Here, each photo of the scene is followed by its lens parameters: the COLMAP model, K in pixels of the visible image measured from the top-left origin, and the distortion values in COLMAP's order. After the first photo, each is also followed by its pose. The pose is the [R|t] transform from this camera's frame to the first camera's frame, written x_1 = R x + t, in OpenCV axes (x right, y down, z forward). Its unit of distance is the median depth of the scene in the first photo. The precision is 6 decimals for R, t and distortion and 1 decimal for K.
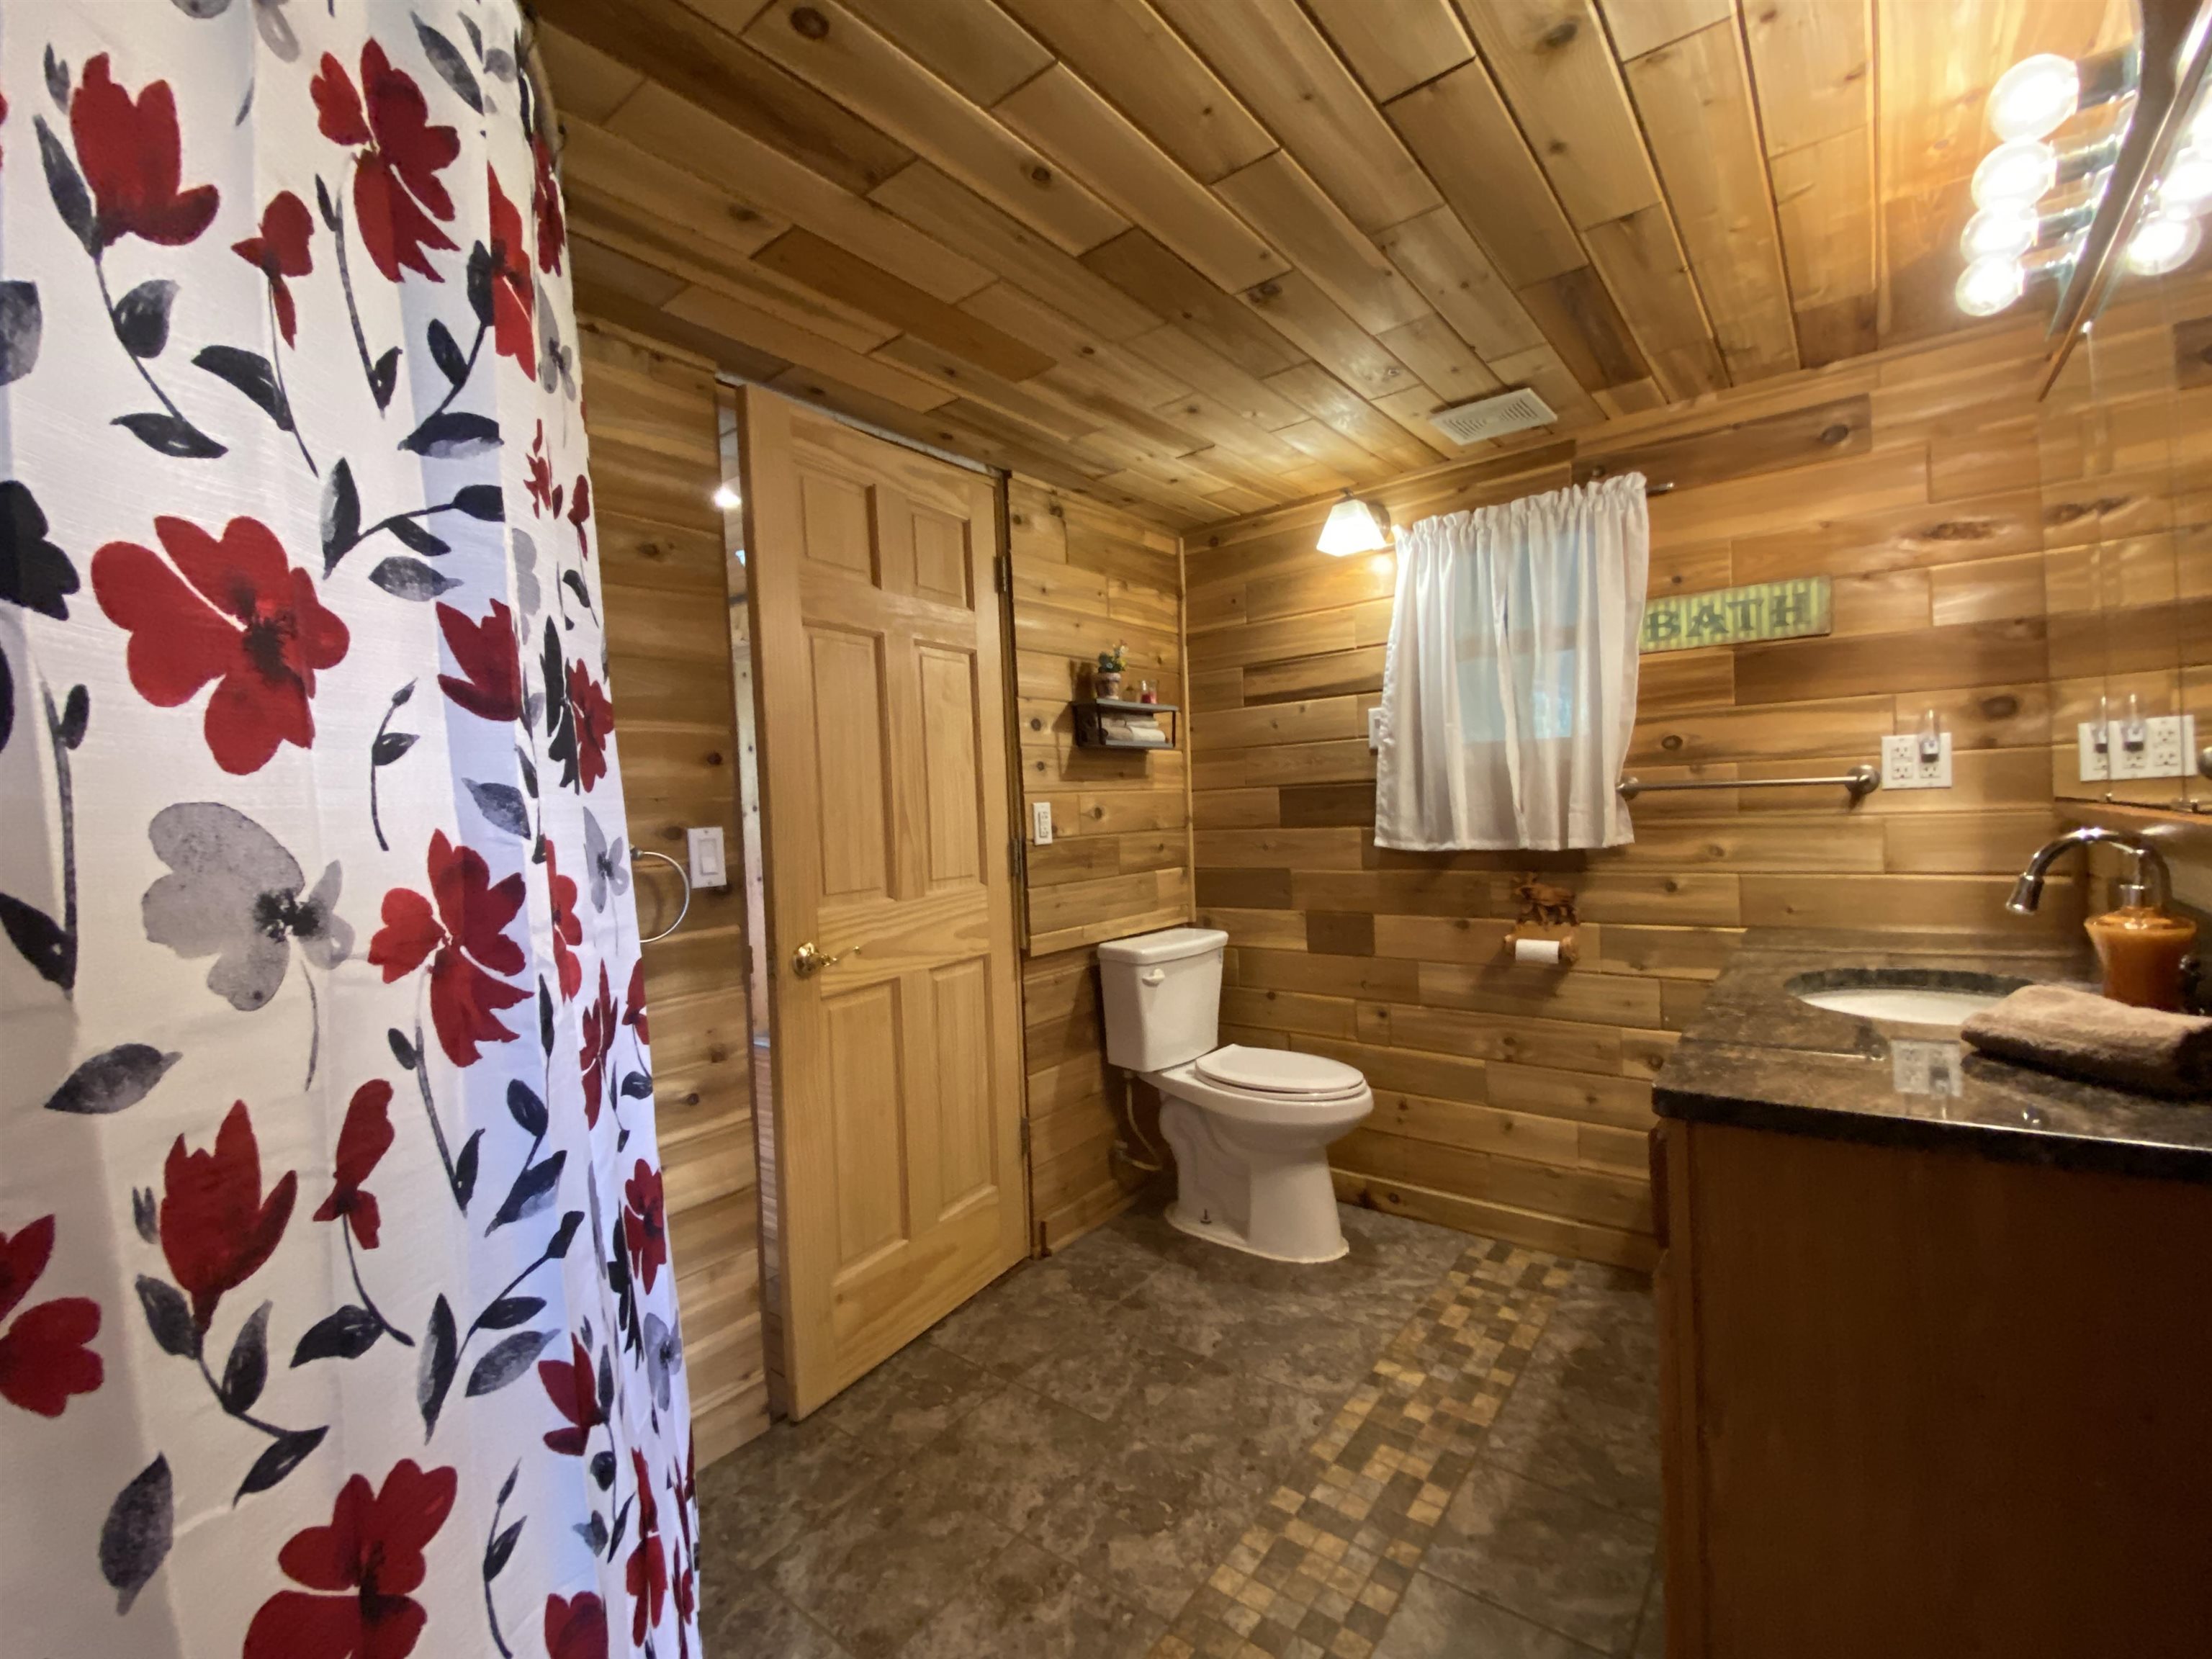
lens RADIAL K [[939.4, 0, 1112.0], [0, 939.4, 834.0], [0, 0, 1]] dist [0.016661, -0.019407]
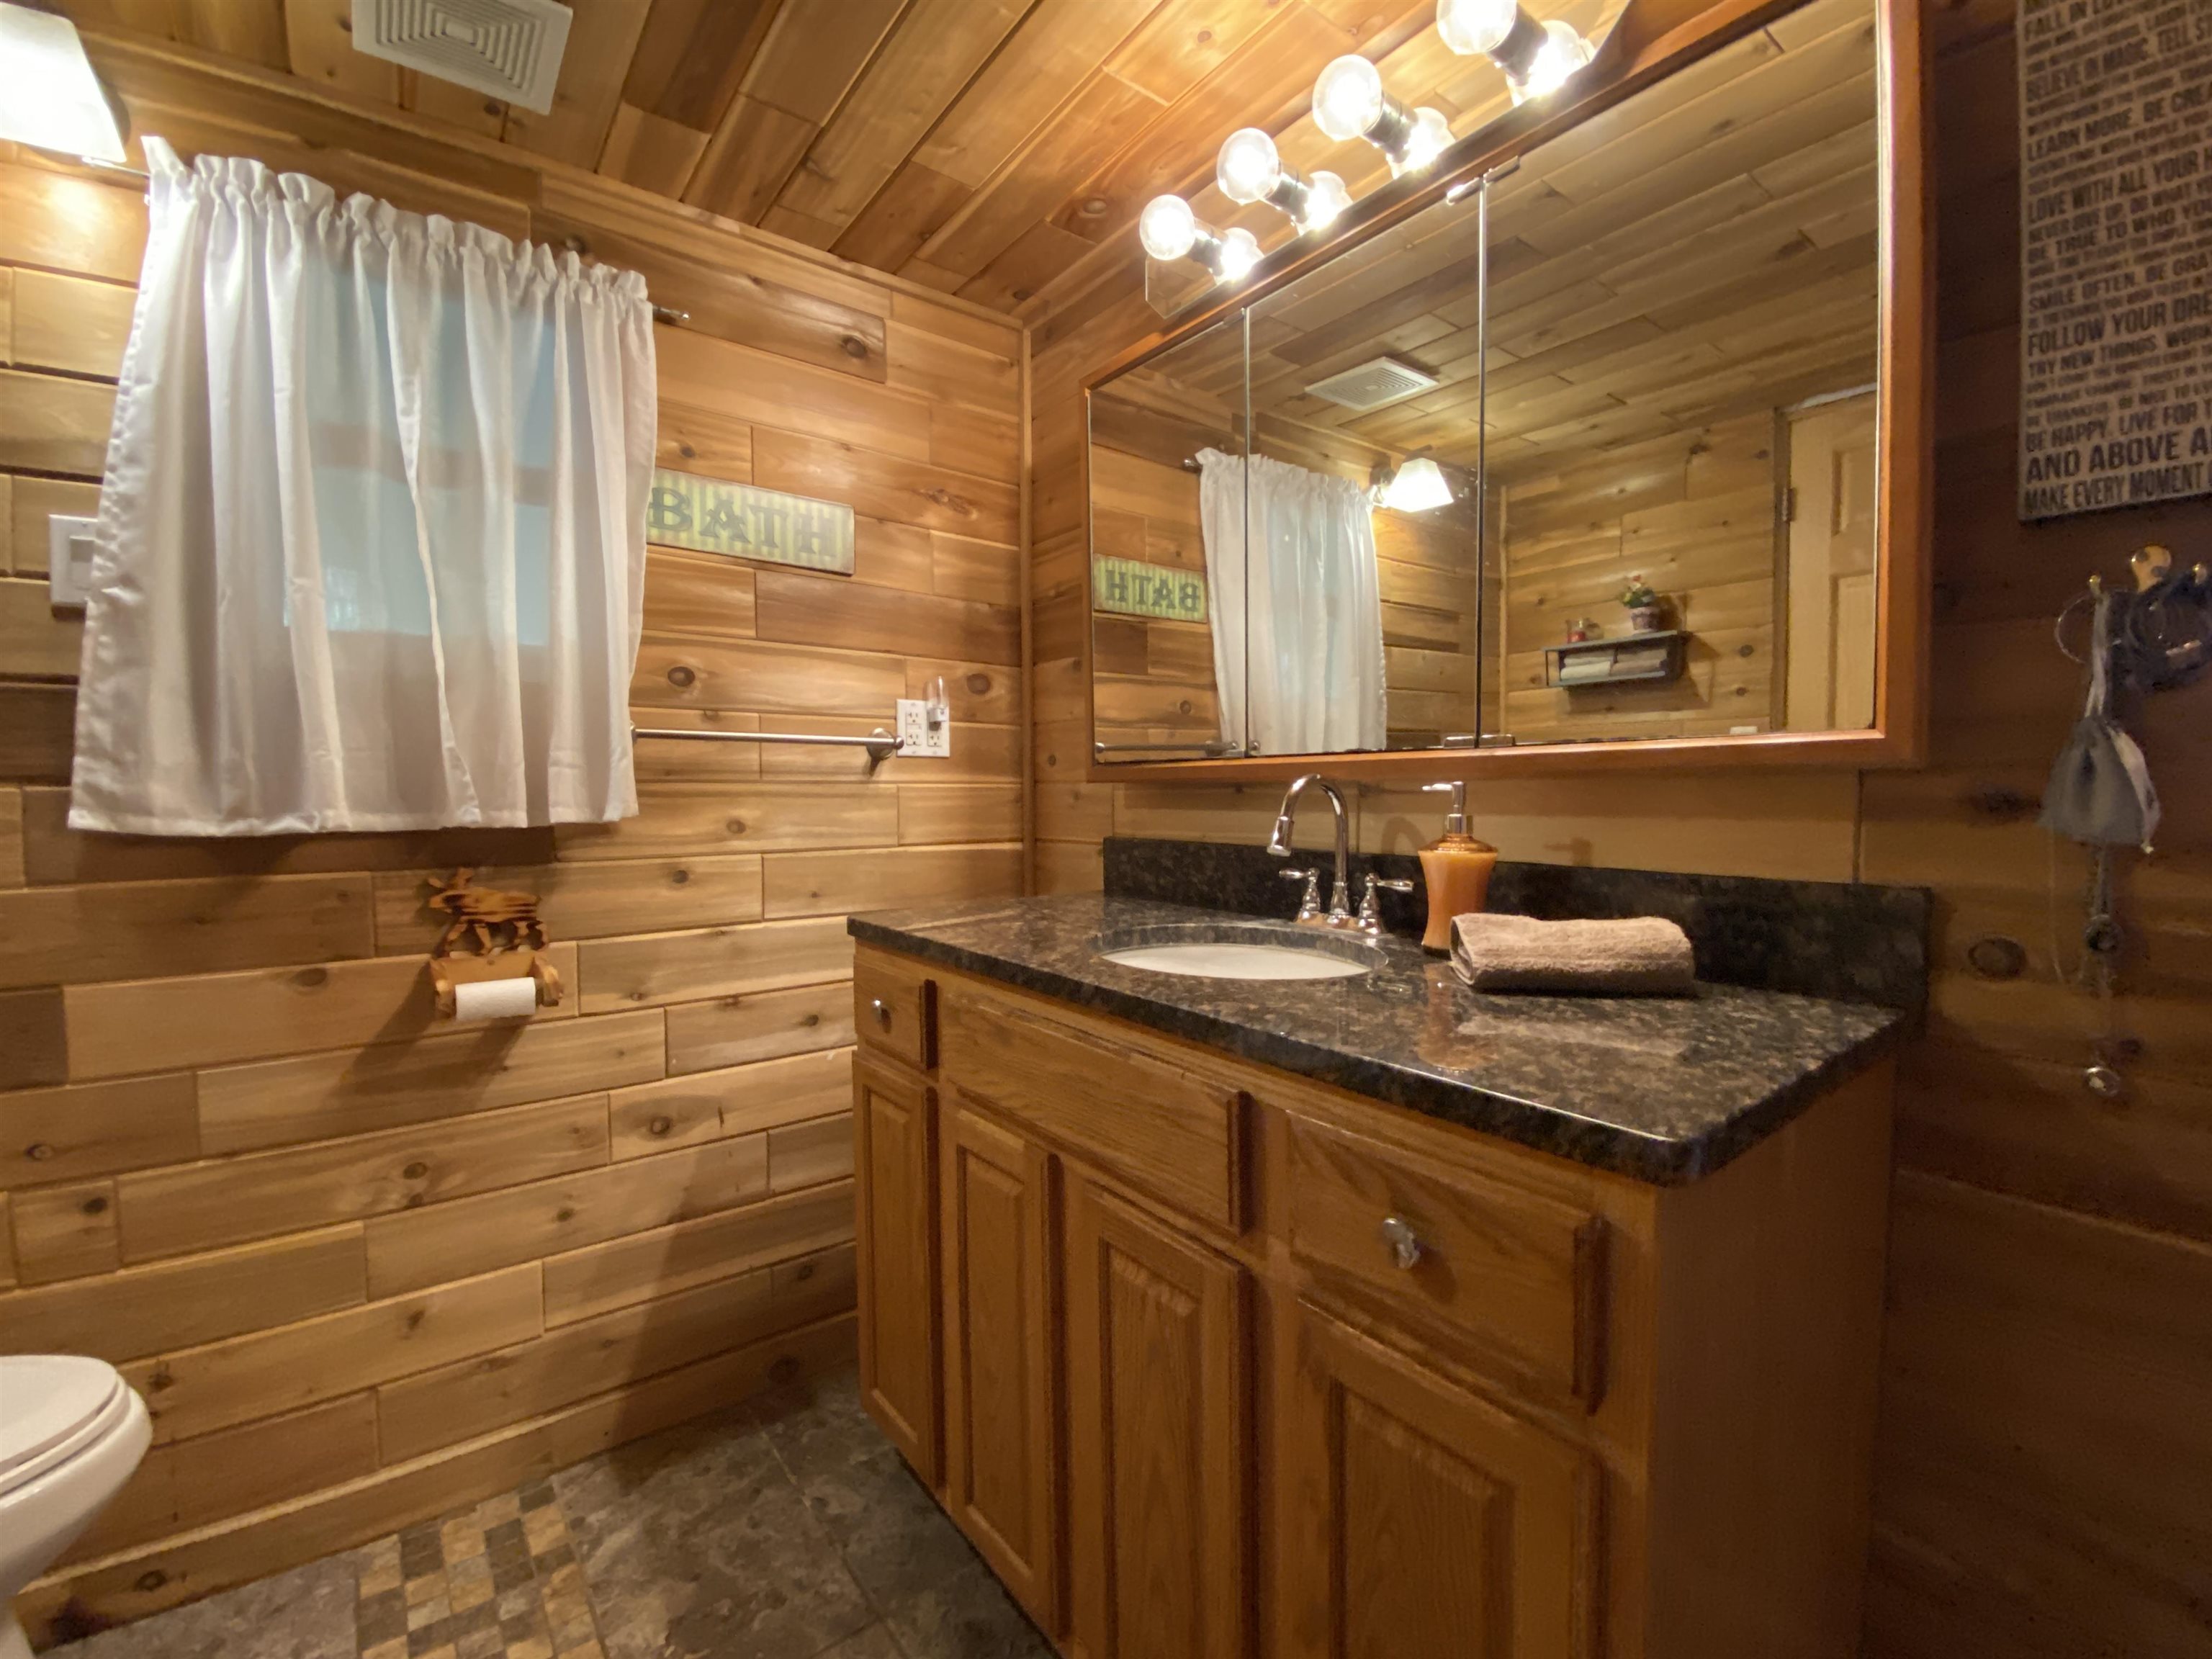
lens RADIAL K [[939.4, 0, 1101.5], [0, 939.4, 836.9], [0, 0, 1]] dist [0.016661, -0.019407]
pose [[0.247314, -0.005630, 0.968919, -0.025236], [0.022536, 0.999746, 0.000057, 0.031710], [-0.968673, 0.021821, 0.247378, 0.492137]]
